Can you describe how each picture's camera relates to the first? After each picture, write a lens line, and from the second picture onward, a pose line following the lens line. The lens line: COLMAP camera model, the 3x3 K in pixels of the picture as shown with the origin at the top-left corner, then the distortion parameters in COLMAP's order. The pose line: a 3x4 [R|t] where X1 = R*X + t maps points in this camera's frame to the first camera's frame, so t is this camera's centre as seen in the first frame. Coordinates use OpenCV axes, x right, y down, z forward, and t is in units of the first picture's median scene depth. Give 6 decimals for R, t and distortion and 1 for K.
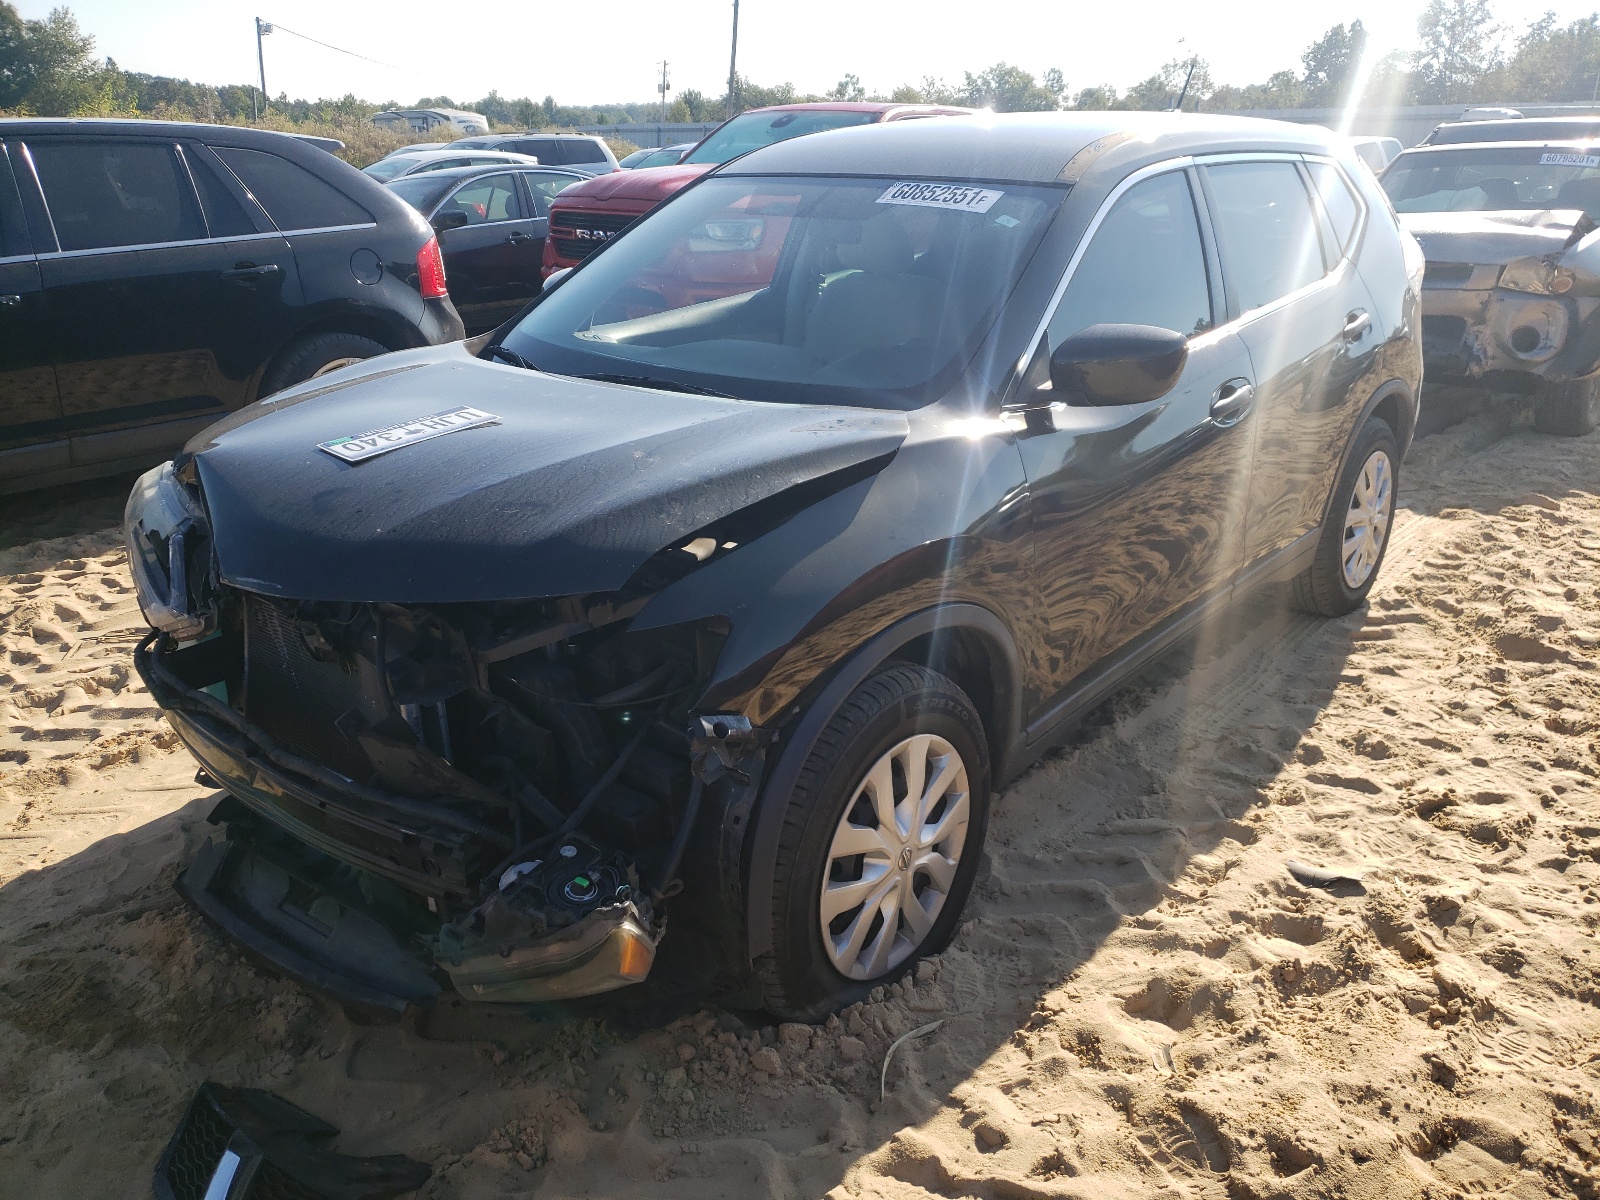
lens RADIAL K [[1211.6, 0, 795.9], [0, 1211.6, 591.5], [0, 0, 1]] dist [0.011401, 0.013160]
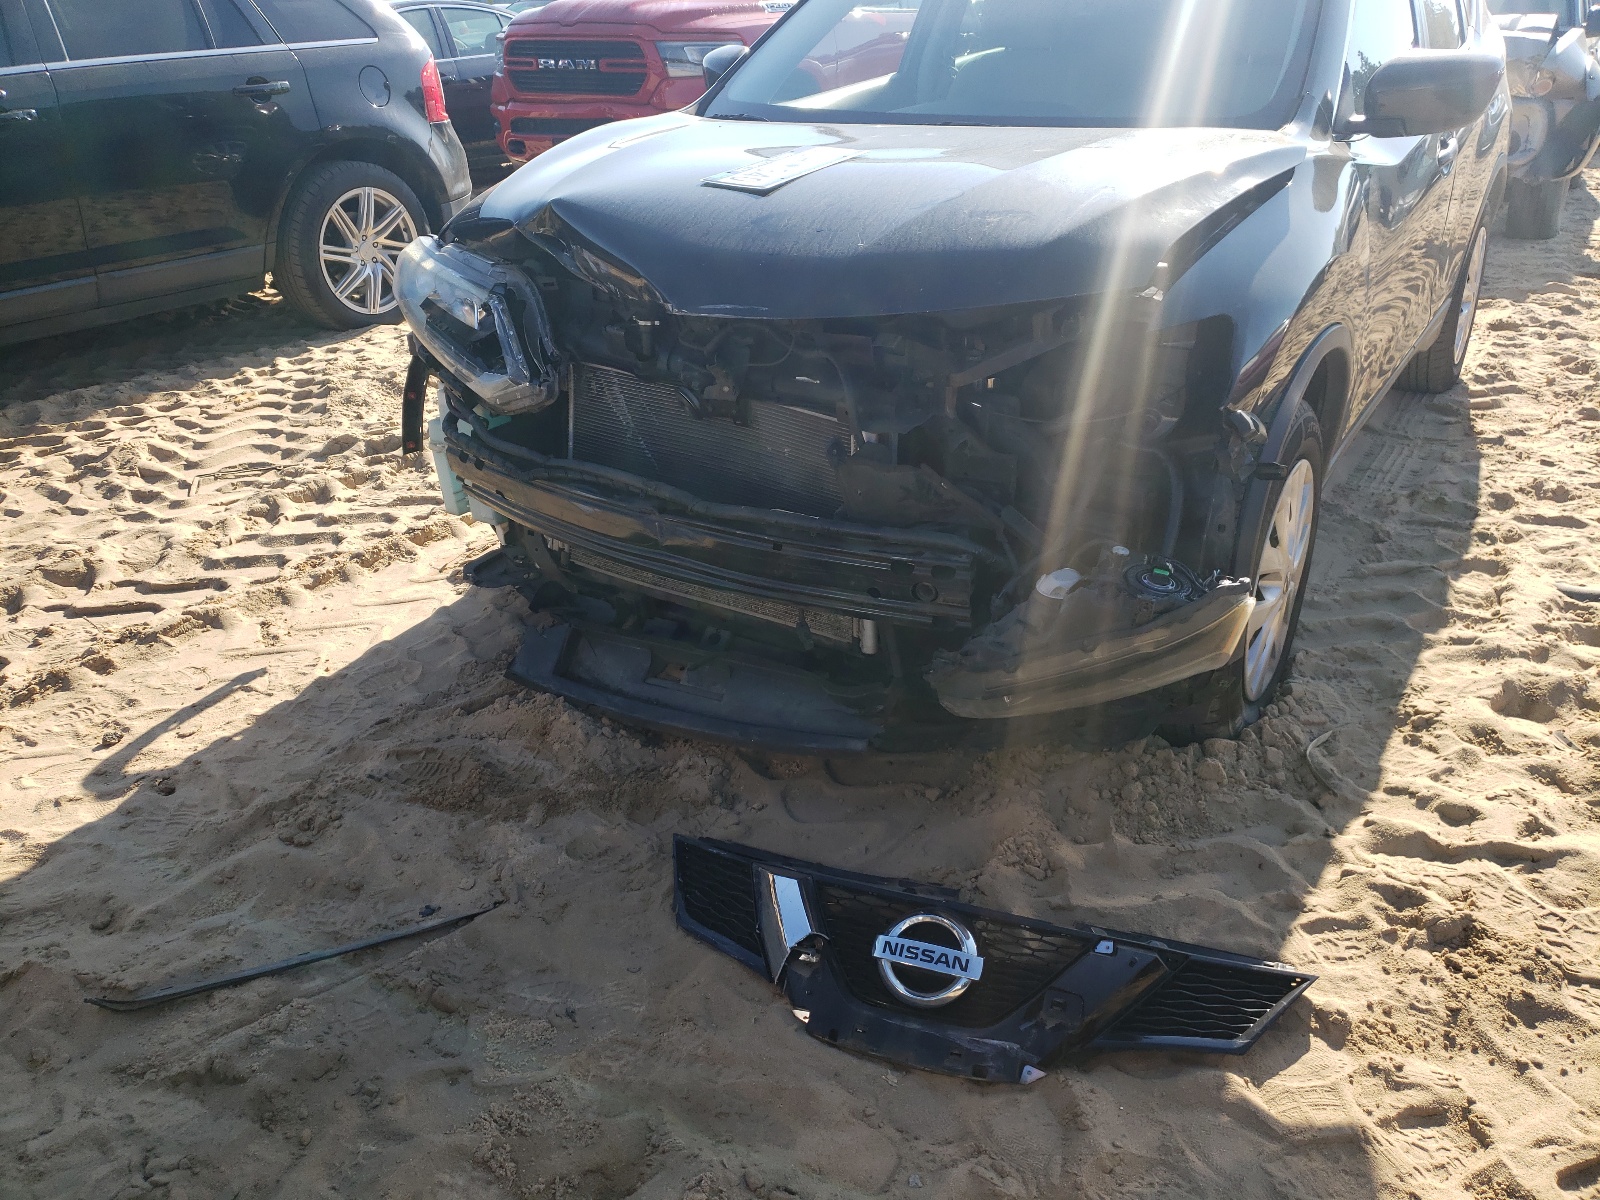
lens RADIAL K [[1211.6, 0, 789.9], [0, 1211.6, 575.3], [0, 0, 1]] dist [0.011401, 0.013160]
pose [[0.991747, -0.063505, 0.111379, -0.322522], [0.053742, 0.994618, 0.088578, 0.074816], [-0.116405, -0.081861, 0.989823, 0.025262]]
